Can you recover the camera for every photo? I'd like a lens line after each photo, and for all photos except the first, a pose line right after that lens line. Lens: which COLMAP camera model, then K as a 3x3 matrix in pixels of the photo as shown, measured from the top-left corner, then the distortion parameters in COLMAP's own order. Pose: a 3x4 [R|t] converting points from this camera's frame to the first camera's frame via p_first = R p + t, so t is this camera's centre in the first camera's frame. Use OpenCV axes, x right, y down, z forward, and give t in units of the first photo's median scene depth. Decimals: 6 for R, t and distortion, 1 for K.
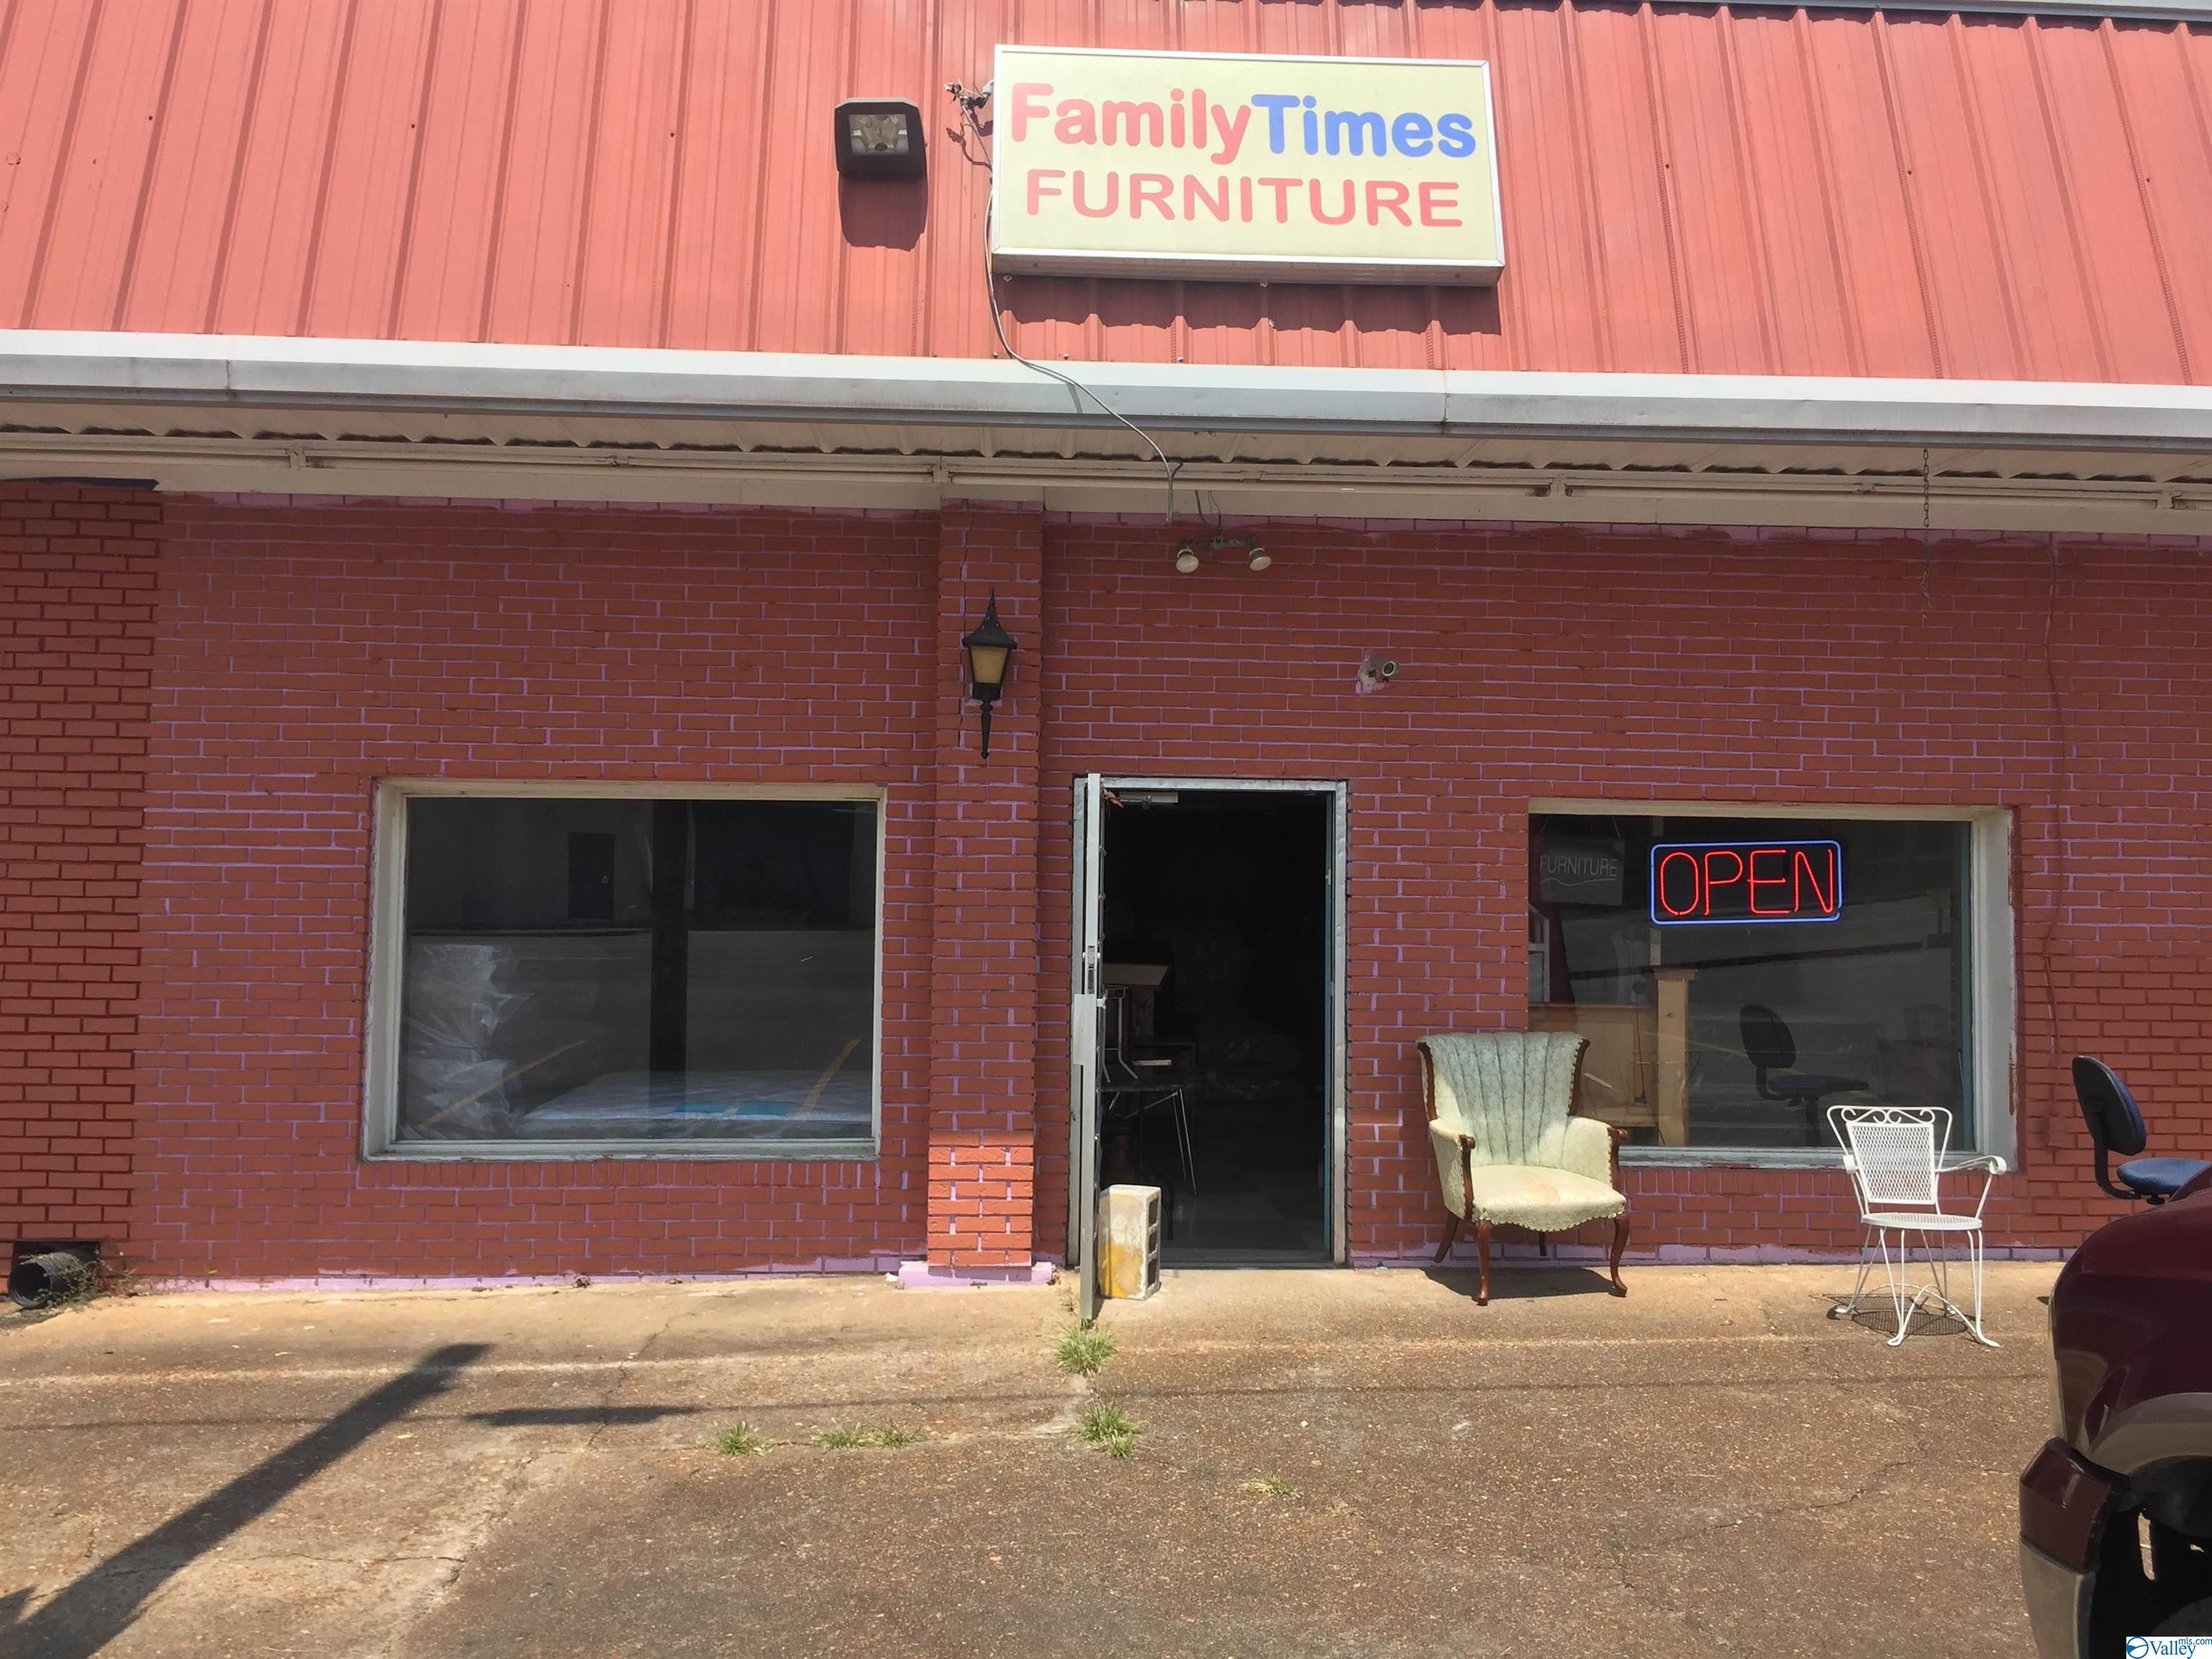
lens RADIAL K [[1896.1, 0, 1119.0], [0, 1896.1, 798.8], [0, 0, 1]] dist [0.088040, -0.131203]
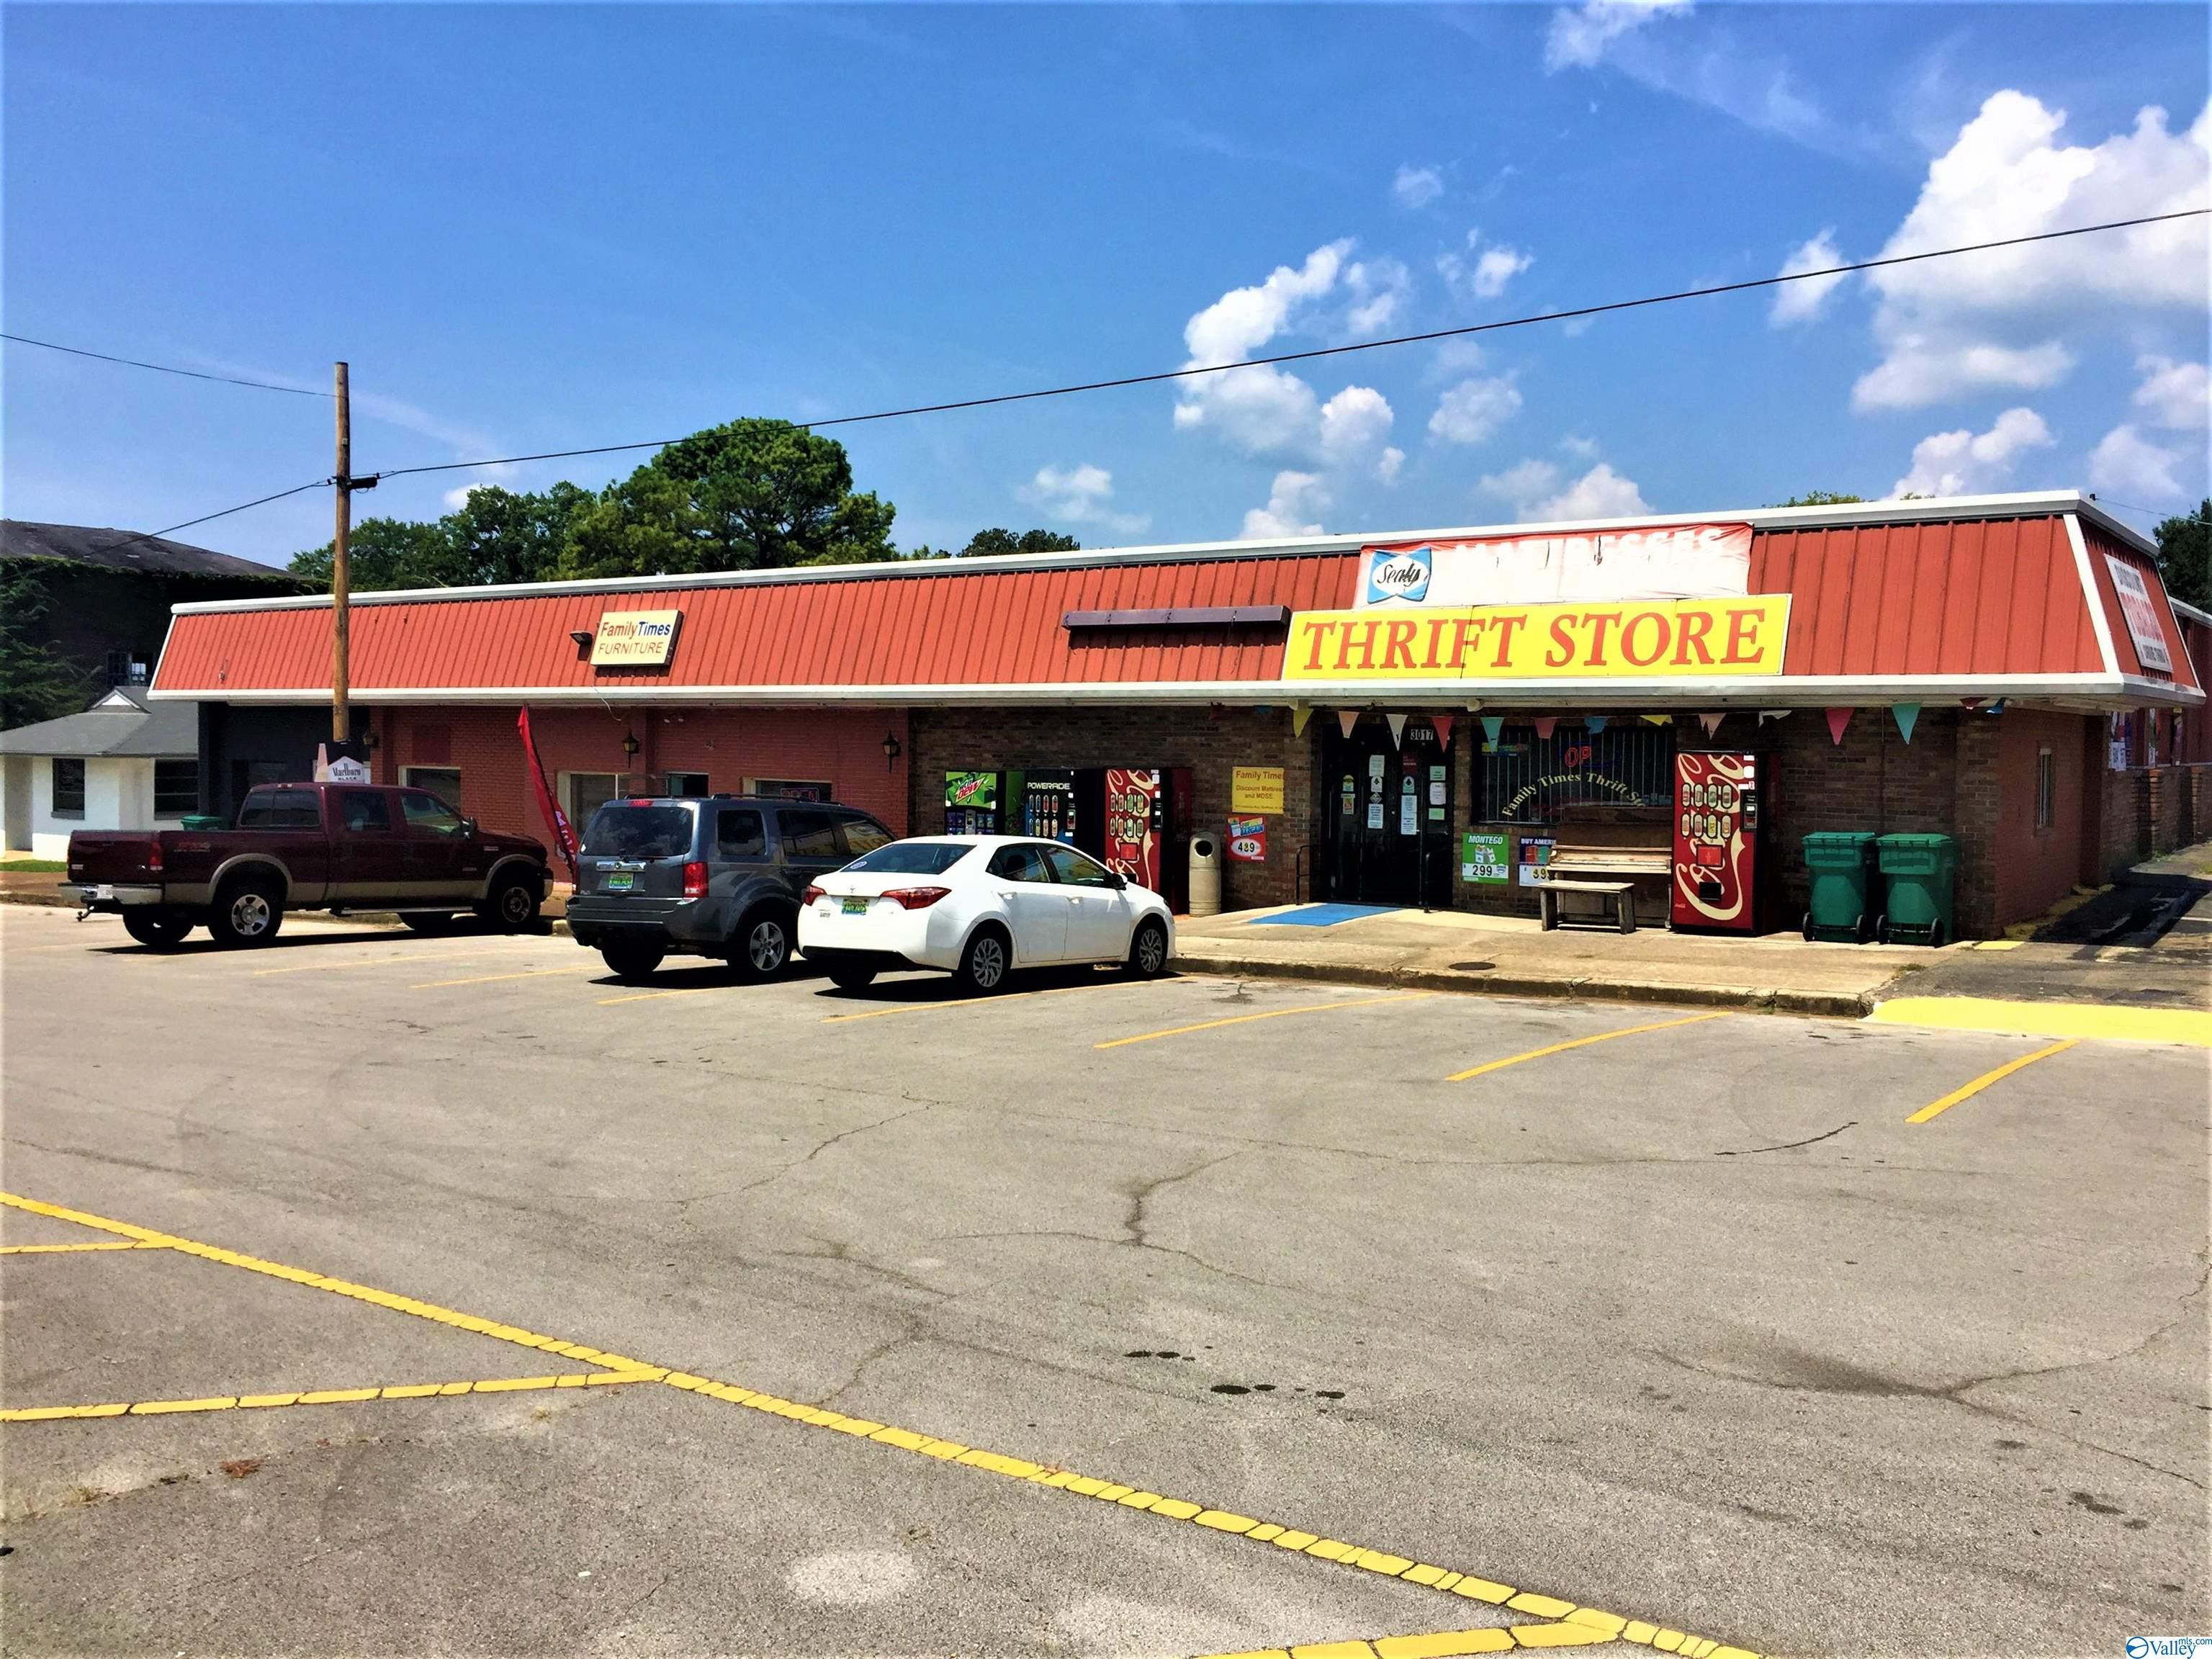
lens RADIAL K [[1893.0, 0, 1069.1], [0, 1893.0, 827.9], [0, 0, 1]] dist [0.087987, 0.000981]
pose [[0.762752, 0.028984, -0.646041, 3.436762], [0.029997, 0.996334, 0.080116, -0.198415], [0.645995, -0.080488, 0.759087, -1.628551]]
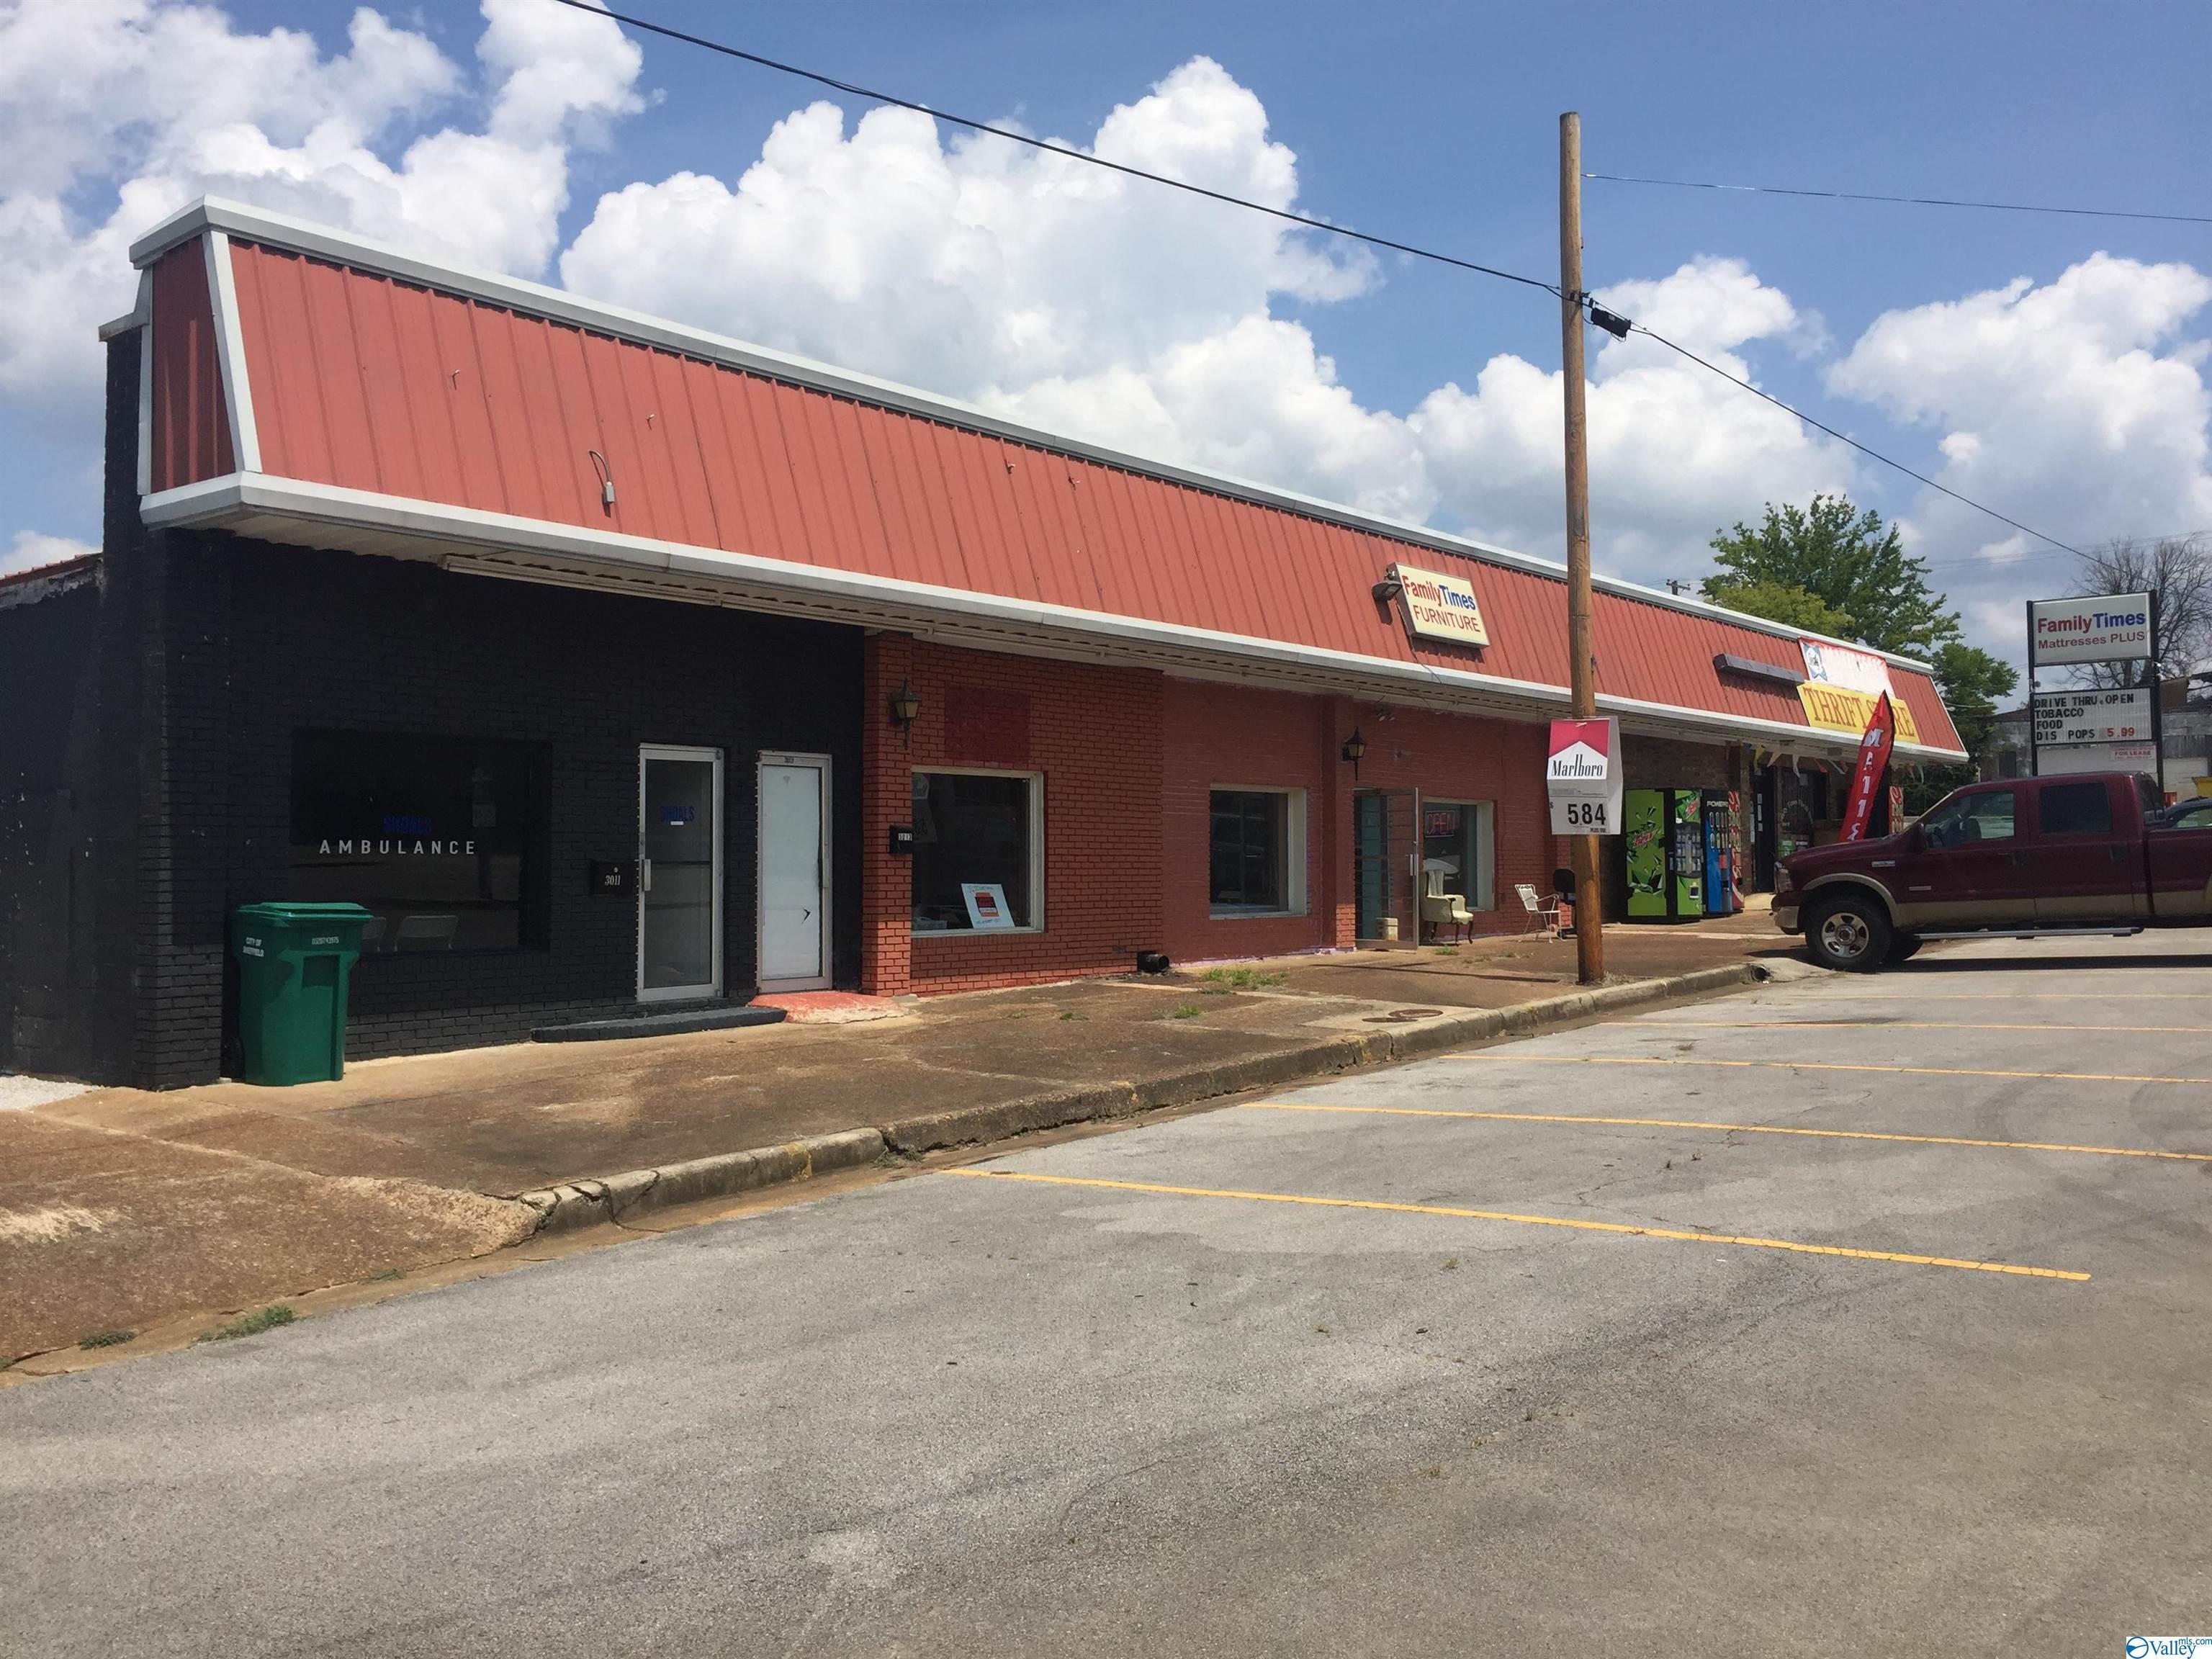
lens RADIAL K [[1884.9, 0, 1106.0], [0, 1884.9, 829.5], [0, 0, 1]] dist [0.068644, -0.094944]
pose [[0.672771, 0.002878, 0.739845, -2.541393], [-0.022567, 0.999607, 0.016633, 0.015167], [-0.739507, -0.027887, 0.672572, -0.734523]]
